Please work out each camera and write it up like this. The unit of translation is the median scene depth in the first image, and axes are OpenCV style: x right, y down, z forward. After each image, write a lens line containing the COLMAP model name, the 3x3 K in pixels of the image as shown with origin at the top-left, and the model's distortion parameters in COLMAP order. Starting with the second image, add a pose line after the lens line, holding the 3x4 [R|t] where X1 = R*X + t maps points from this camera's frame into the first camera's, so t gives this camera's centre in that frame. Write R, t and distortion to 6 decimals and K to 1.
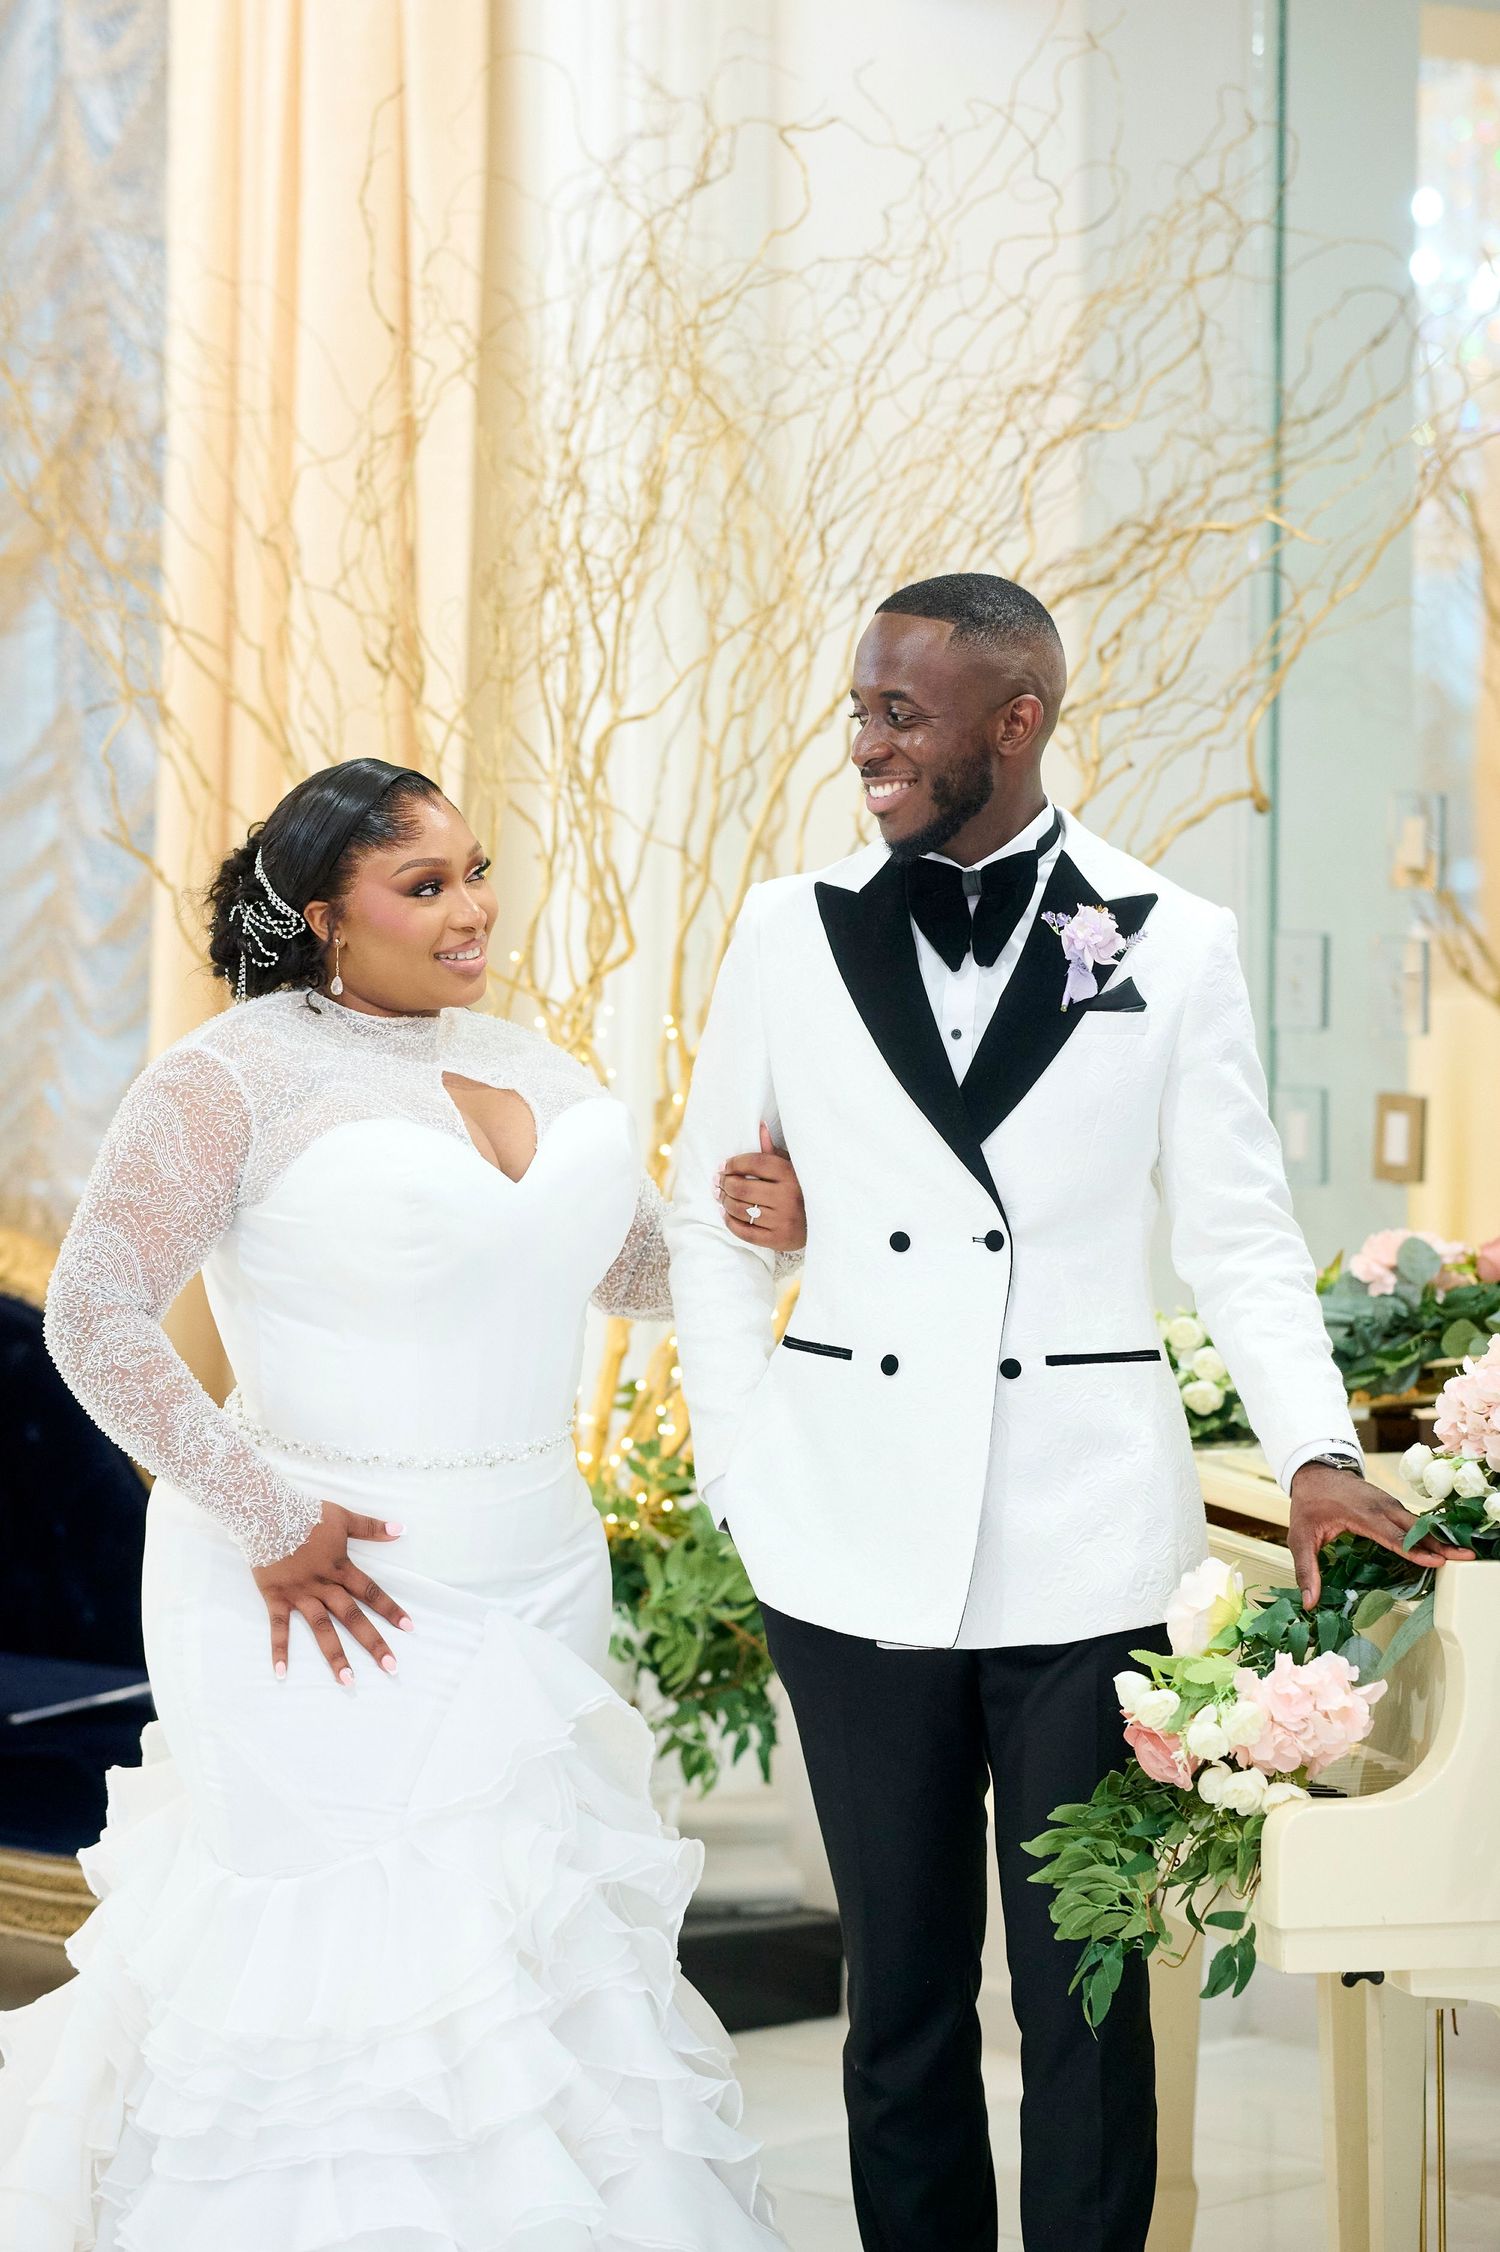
lens RADIAL K [[6987.7, 0, 657.8], [0, 6987.7, 946.5], [0, 0, 1]] dist [0.219199, 0.000000]
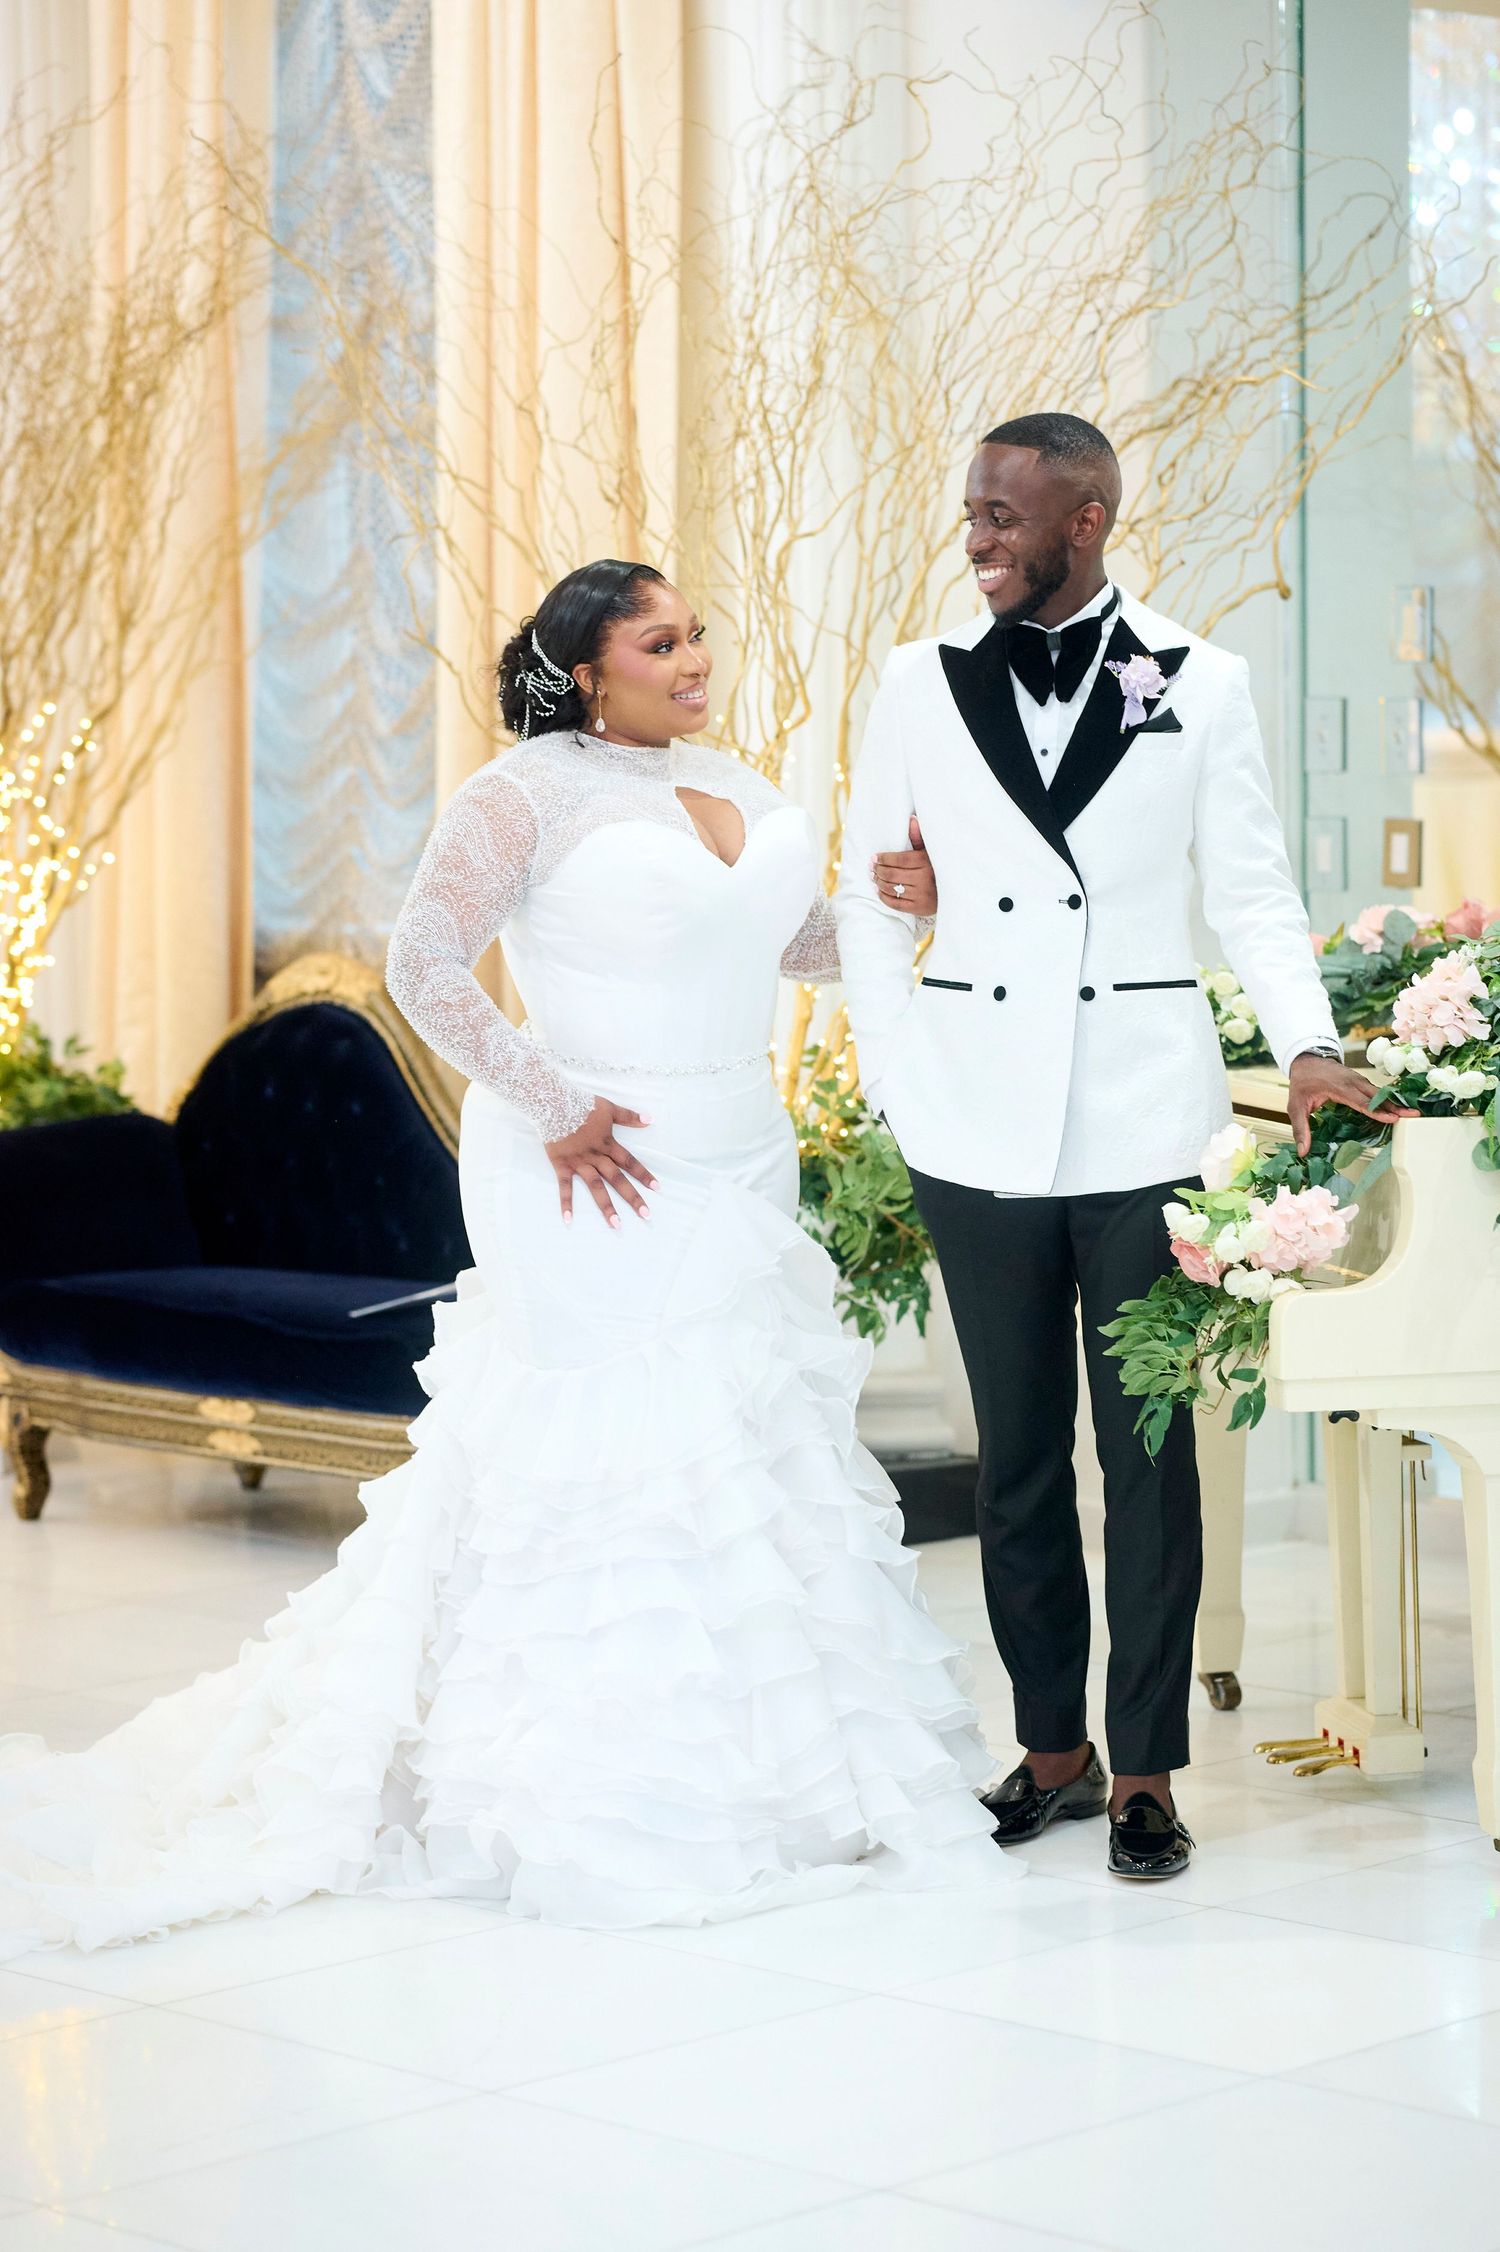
lens RADIAL K [[6237.3, 0, 793.7], [0, 6237.3, 1137.6], [0, 0, 1]] dist [0.183734, 0.000000]
pose [[0.999756, -0.020267, -0.008818, 0.002343], [0.020717, 0.998309, 0.054312, 0.016835], [0.007703, -0.054482, 0.998485, -0.185769]]
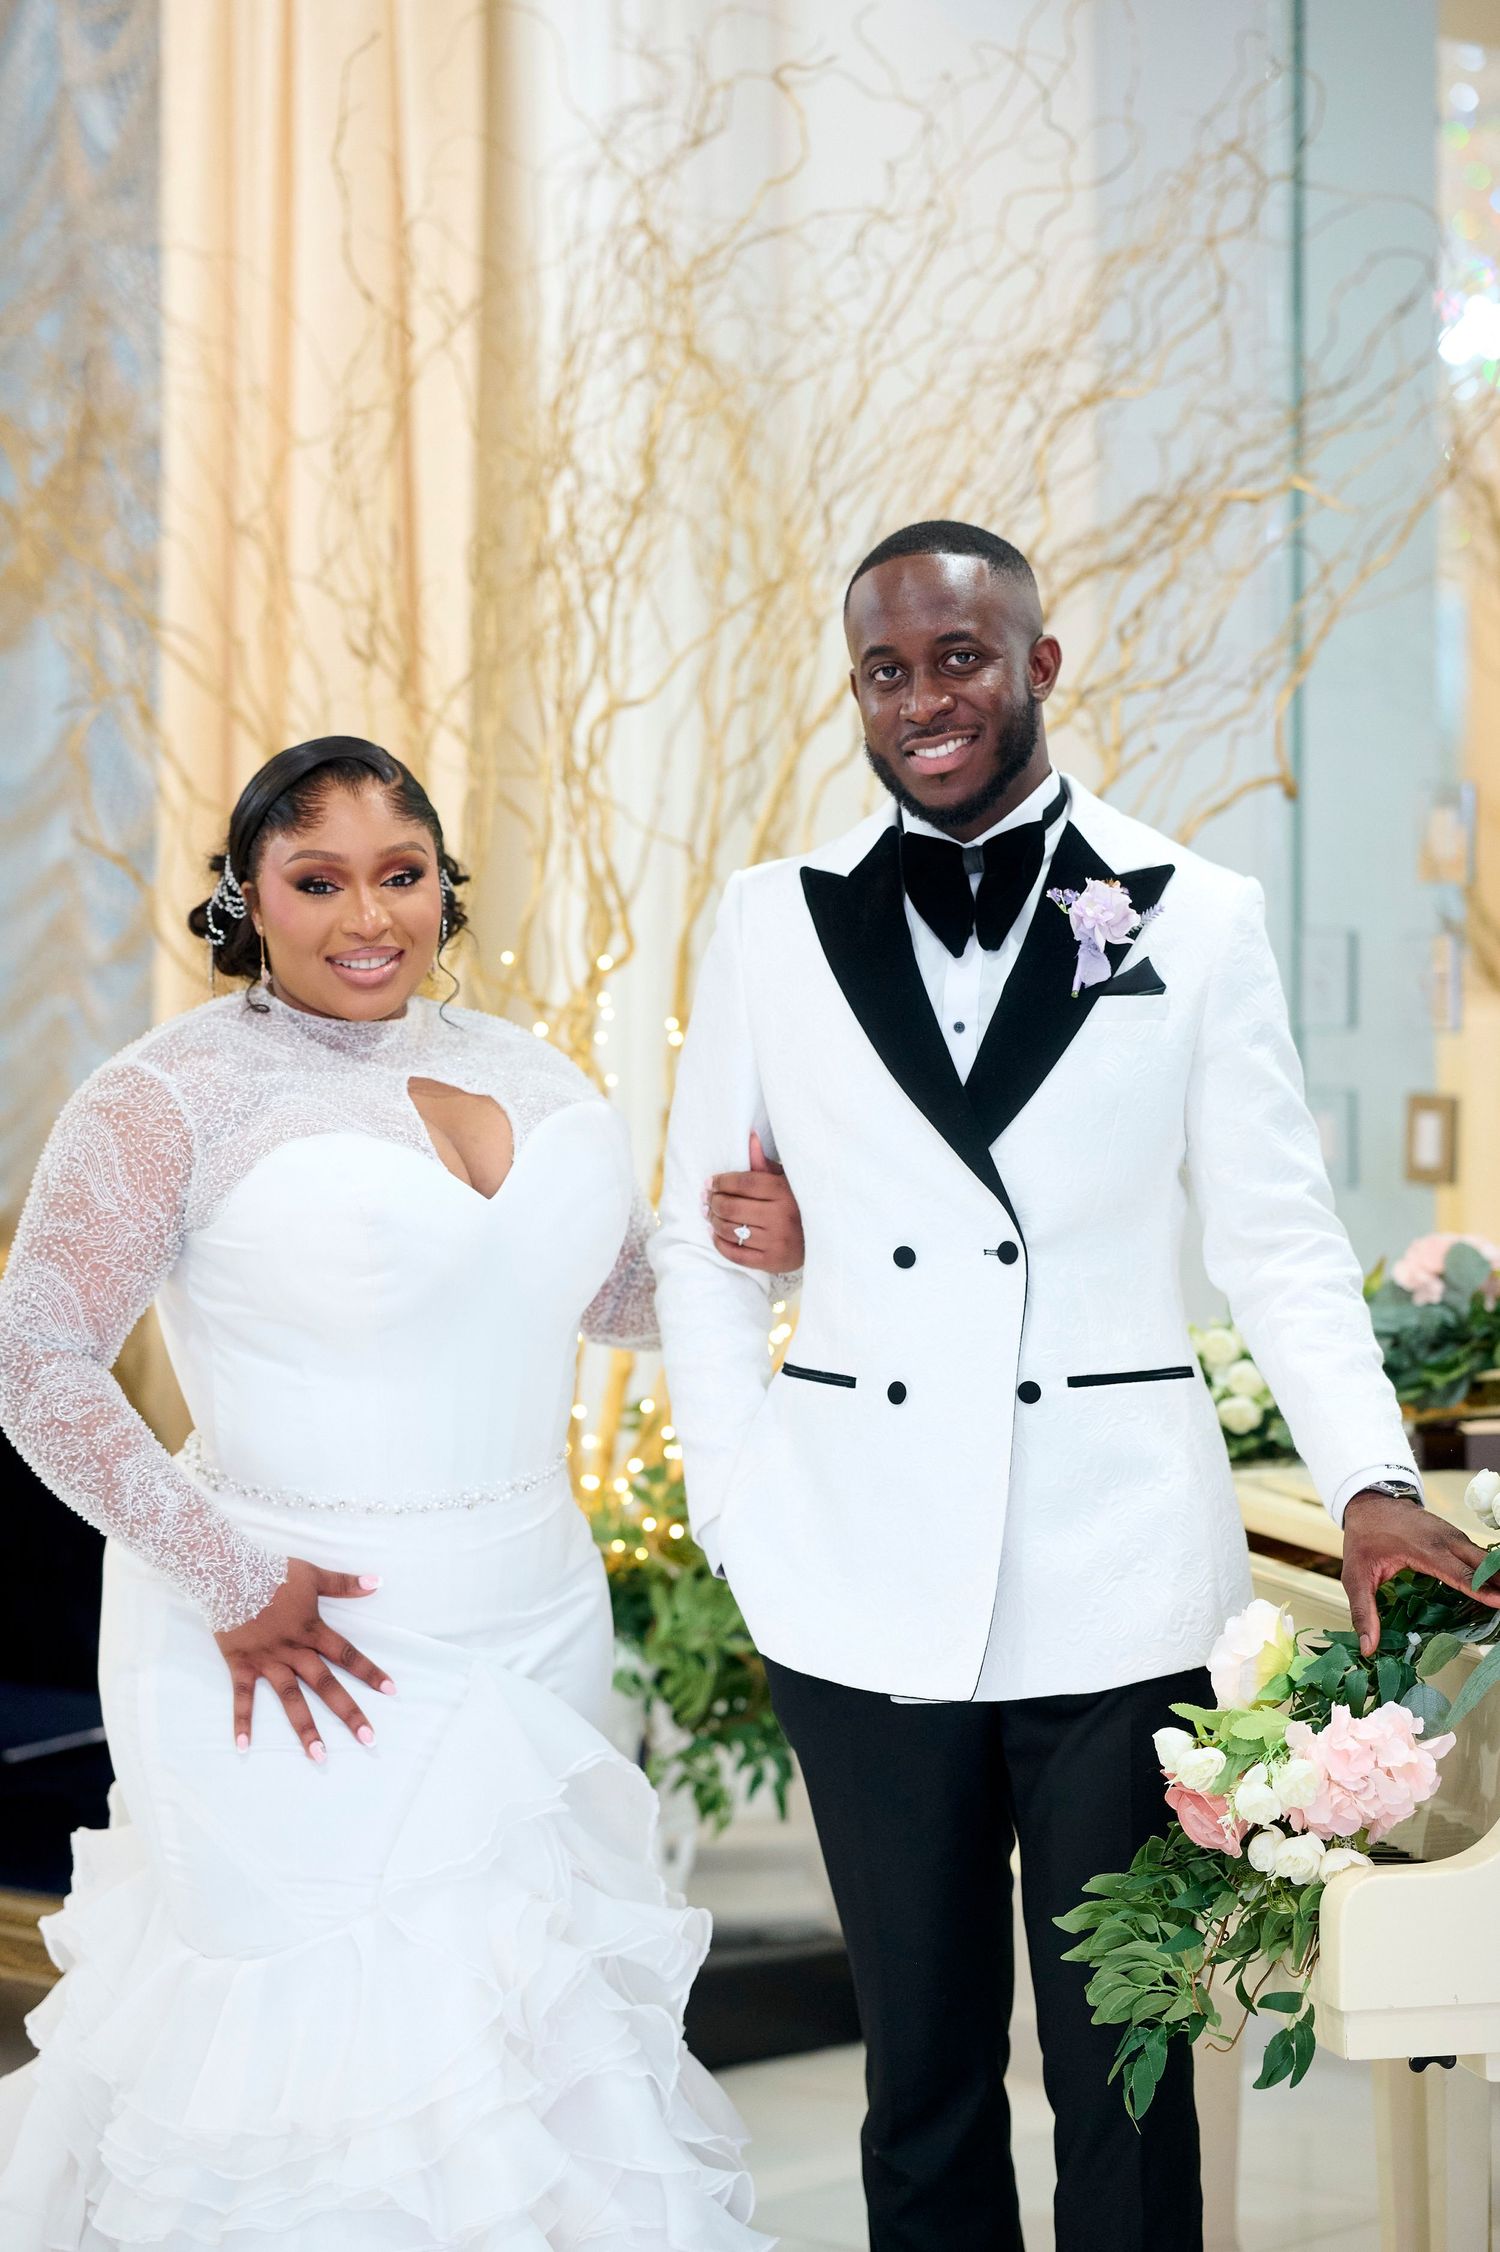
lens RADIAL K [[6237.3, 0, 791.9], [0, 6237.3, 1116.6], [0, 0, 1]] dist [0.183734, 0.000000]
pose [[0.999842, -0.012320, 0.012833, 0.007035], [0.012042, 0.999695, 0.021551, 0.005201], [-0.013095, -0.021393, 0.999685, 0.153284]]
